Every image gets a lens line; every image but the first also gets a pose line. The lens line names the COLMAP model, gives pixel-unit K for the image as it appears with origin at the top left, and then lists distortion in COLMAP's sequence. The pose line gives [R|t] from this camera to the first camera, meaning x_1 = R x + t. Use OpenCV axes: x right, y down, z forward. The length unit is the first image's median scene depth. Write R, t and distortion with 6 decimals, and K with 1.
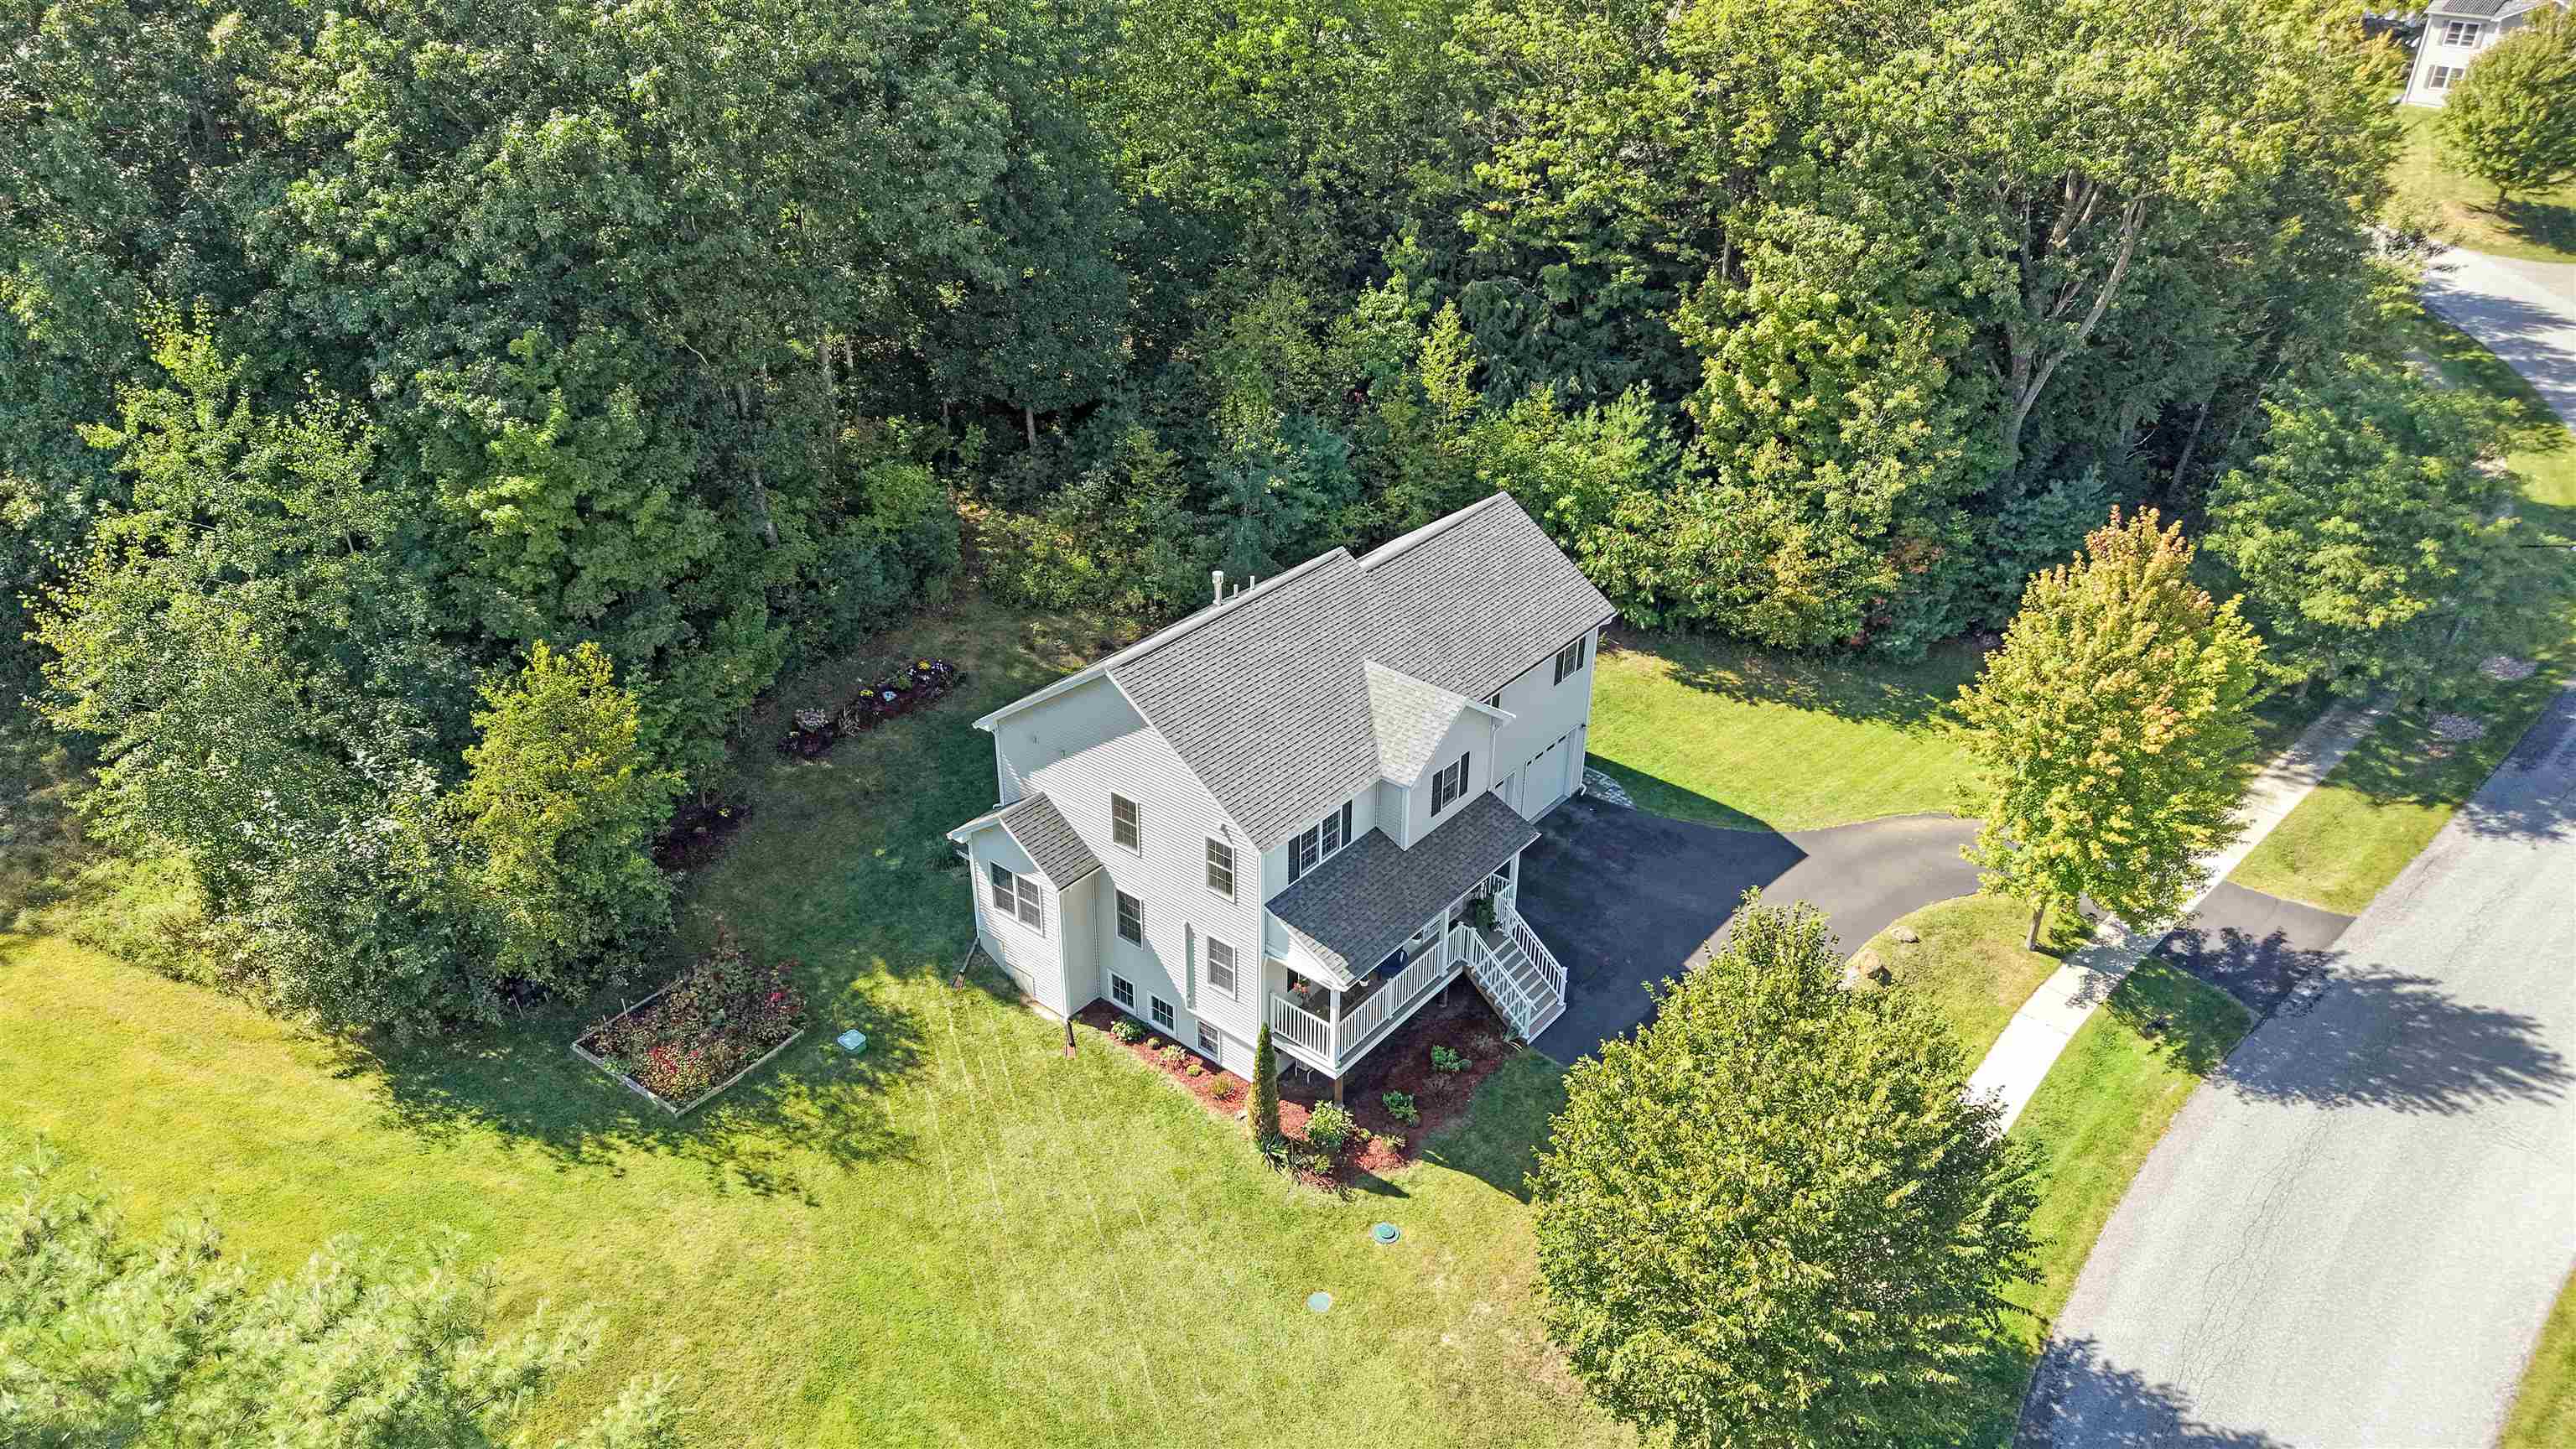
lens RADIAL K [[1717.1, 0, 1291.8], [0, 1717.1, 707.5], [0, 0, 1]] dist [0.027564, -0.004262]
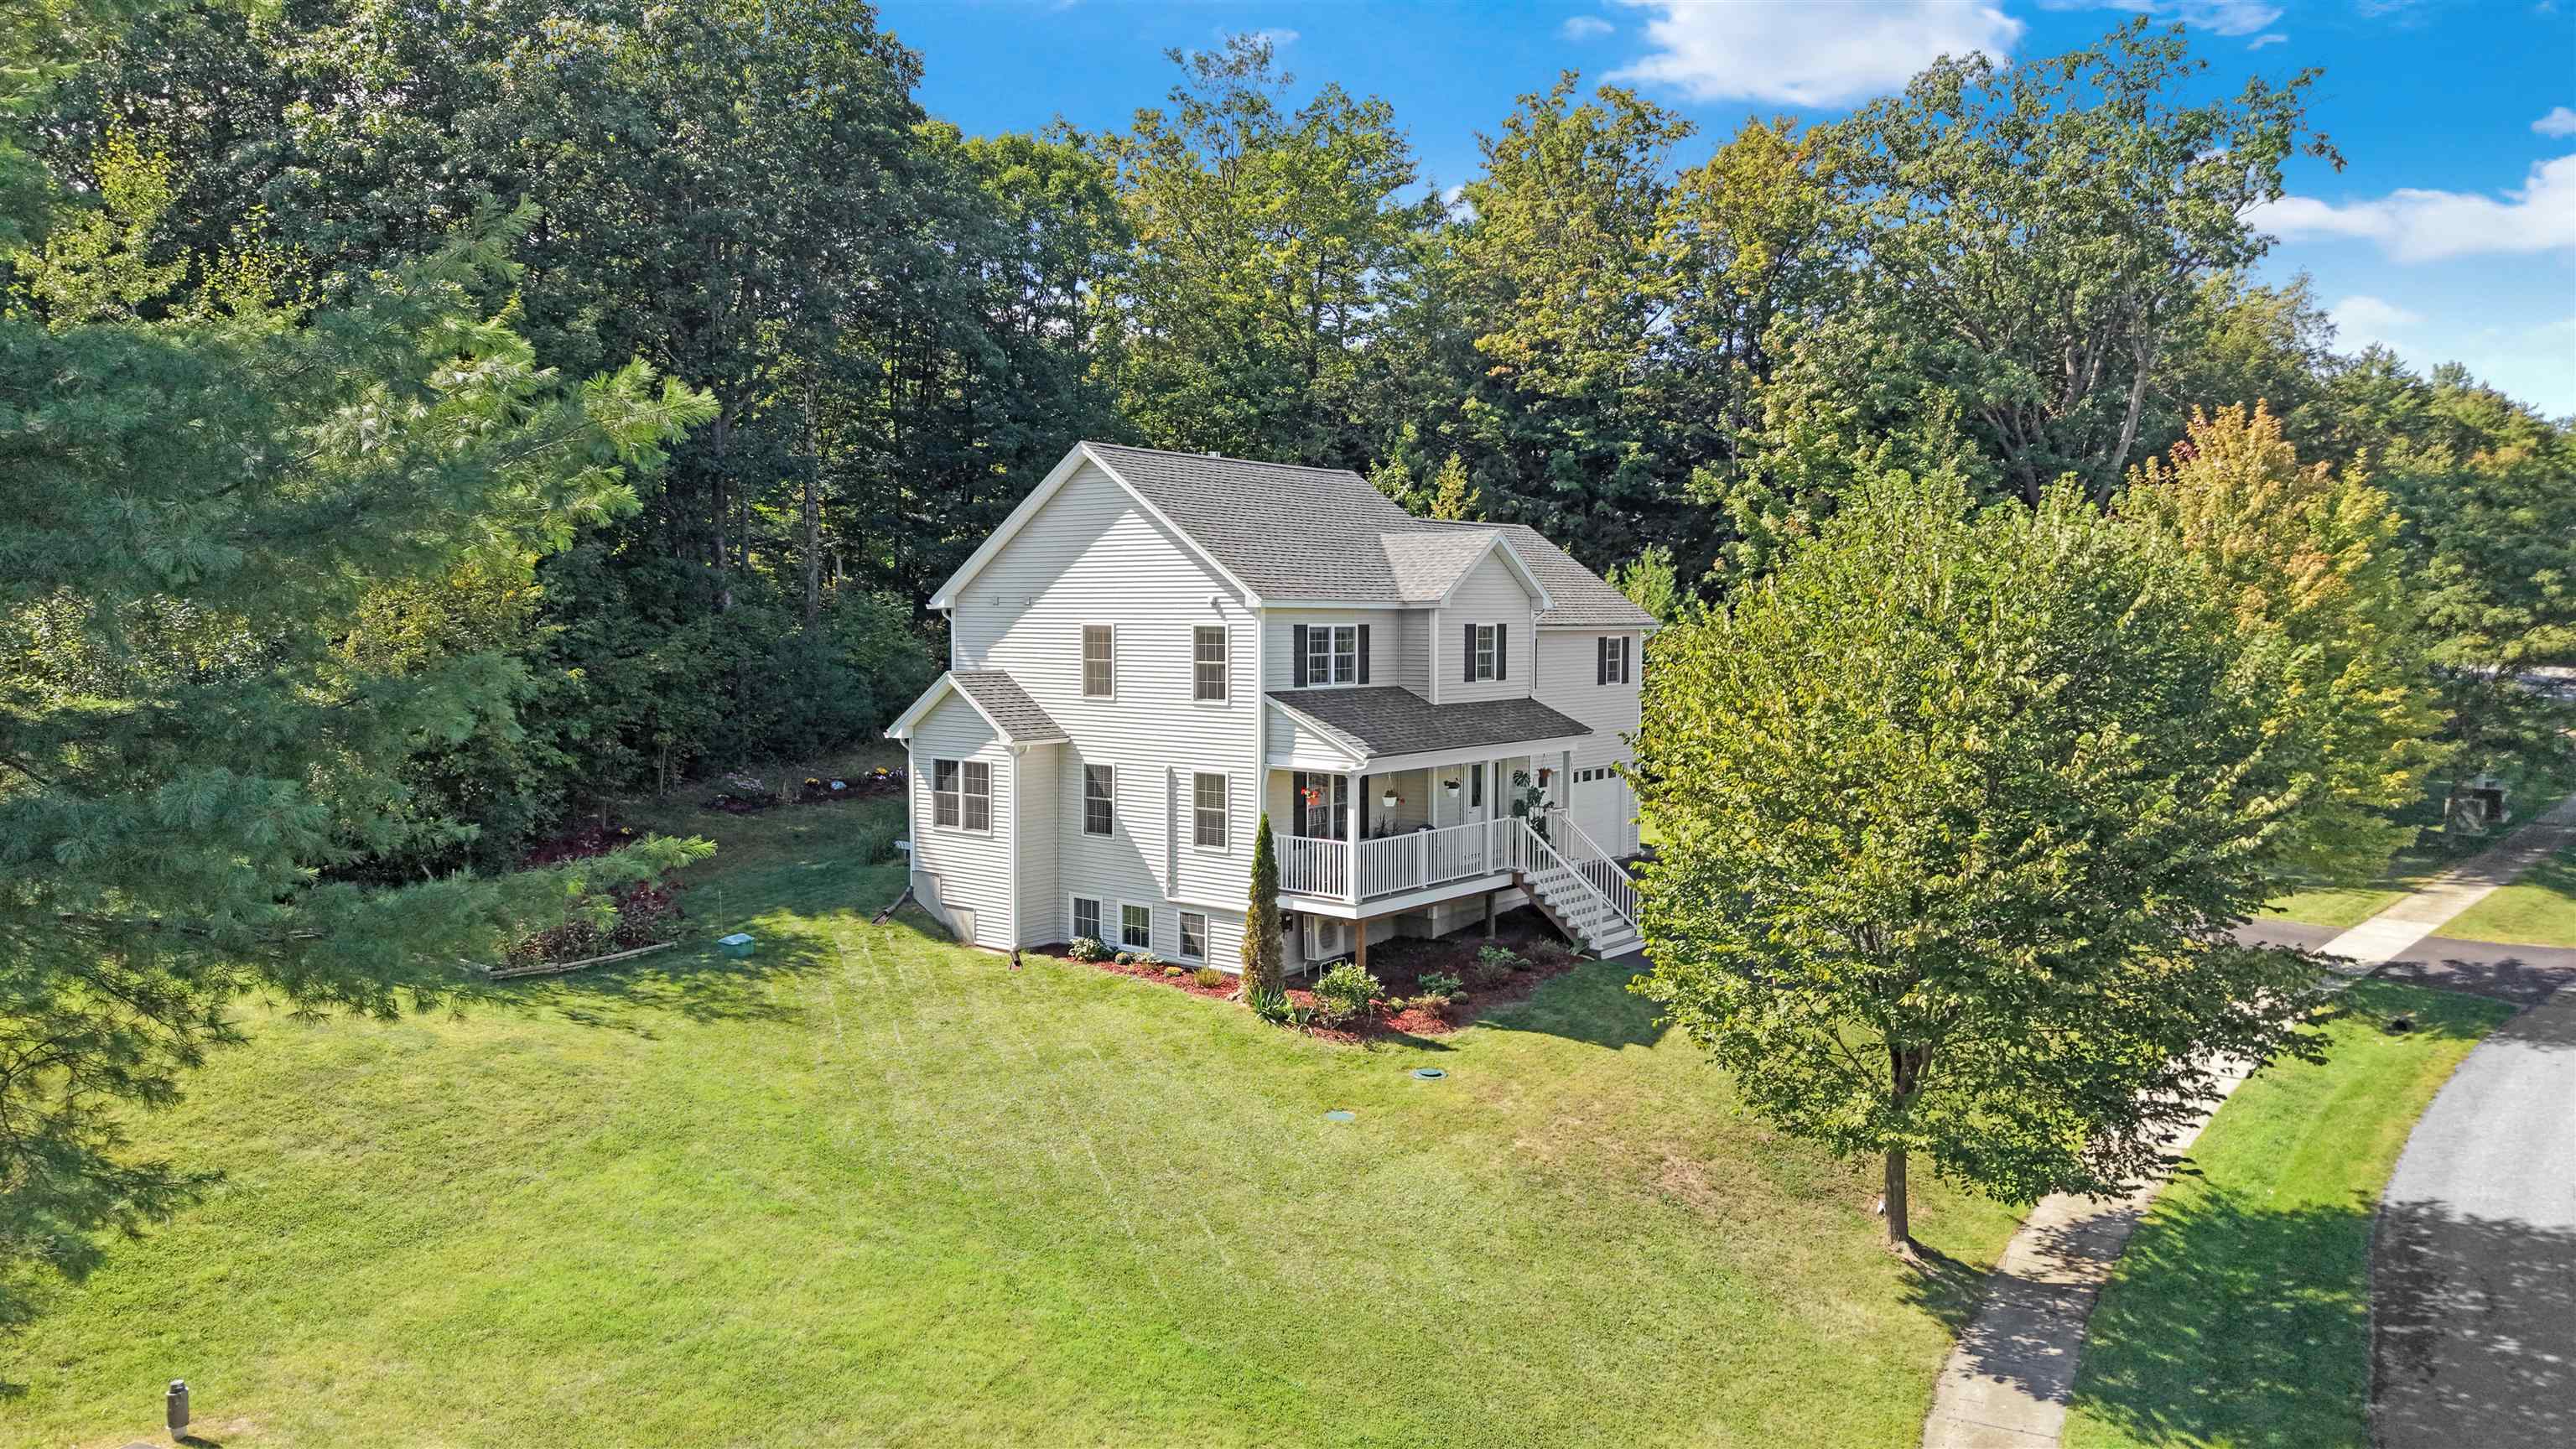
lens RADIAL K [[1717.1, 0, 1298.8], [0, 1717.1, 743.0], [0, 0, 1]] dist [0.027564, -0.004262]
pose [[0.999986, -0.005013, 0.001857, -0.001277], [0.005325, 0.904067, -0.427358, 0.445109], [0.000463, 0.427362, 0.904081, 0.254121]]
